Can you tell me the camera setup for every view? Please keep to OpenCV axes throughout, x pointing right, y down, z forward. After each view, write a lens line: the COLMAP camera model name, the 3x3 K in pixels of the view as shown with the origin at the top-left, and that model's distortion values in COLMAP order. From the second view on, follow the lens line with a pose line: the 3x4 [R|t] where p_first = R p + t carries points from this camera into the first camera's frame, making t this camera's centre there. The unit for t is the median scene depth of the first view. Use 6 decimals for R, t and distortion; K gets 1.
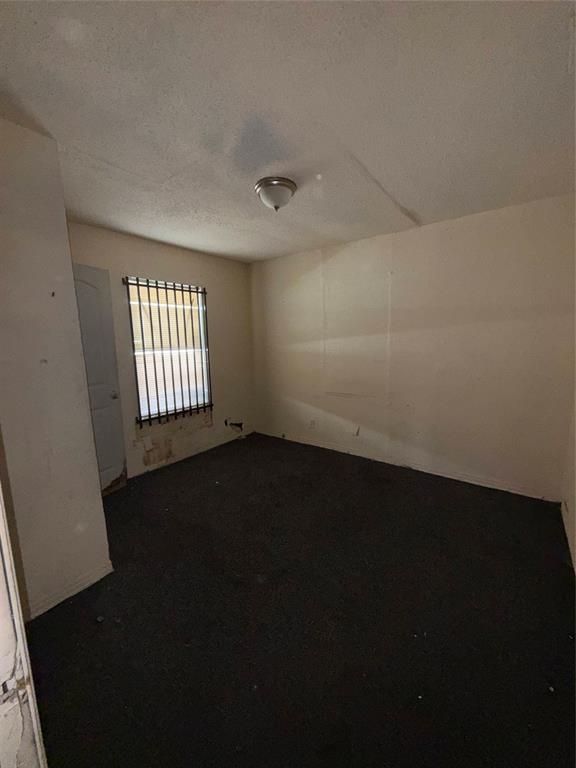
lens RADIAL K [[306.2, 0, 282.9], [0, 306.2, 382.4], [0, 0, 1]] dist [0.001504, 0.000027]
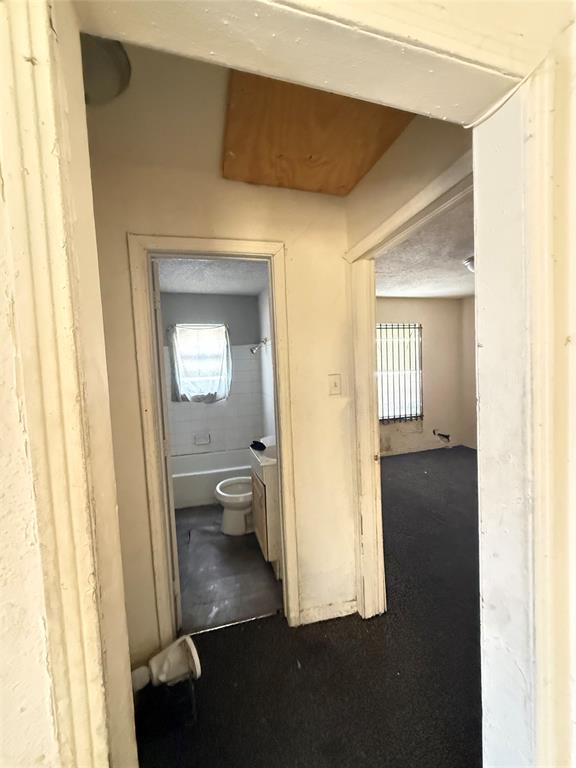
lens RADIAL K [[306.2, 0, 293.2], [0, 306.2, 384.2], [0, 0, 1]] dist [0.001504, 0.000027]
pose [[0.815578, 0.024166, -0.578142, 0.067612], [-0.062314, 0.996985, -0.046232, 0.043943], [0.575282, 0.073732, 0.814625, -0.400188]]
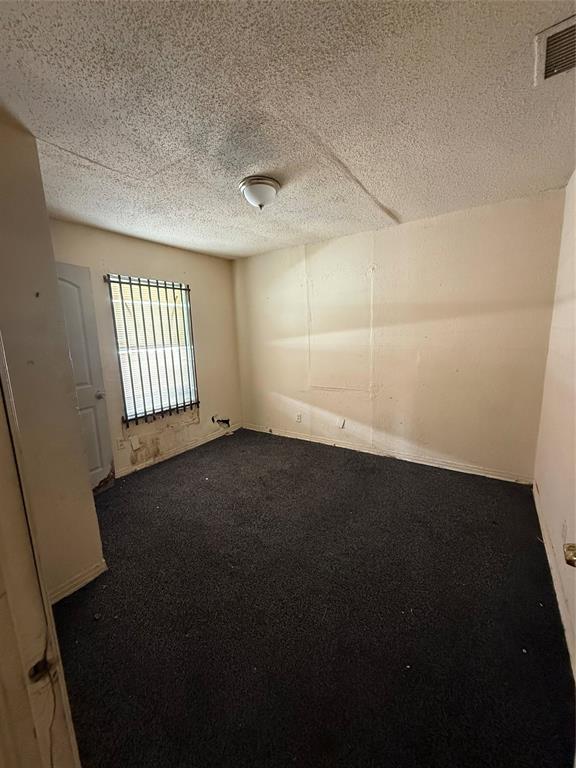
lens RADIAL K [[306.2, 0, 282.2], [0, 306.2, 382.4], [0, 0, 1]] dist [0.001504, 0.000027]
pose [[0.998420, -0.023897, 0.050855, -0.009989], [0.023116, 0.999607, 0.015886, -0.001154], [-0.051215, -0.014685, 0.998580, -0.015030]]
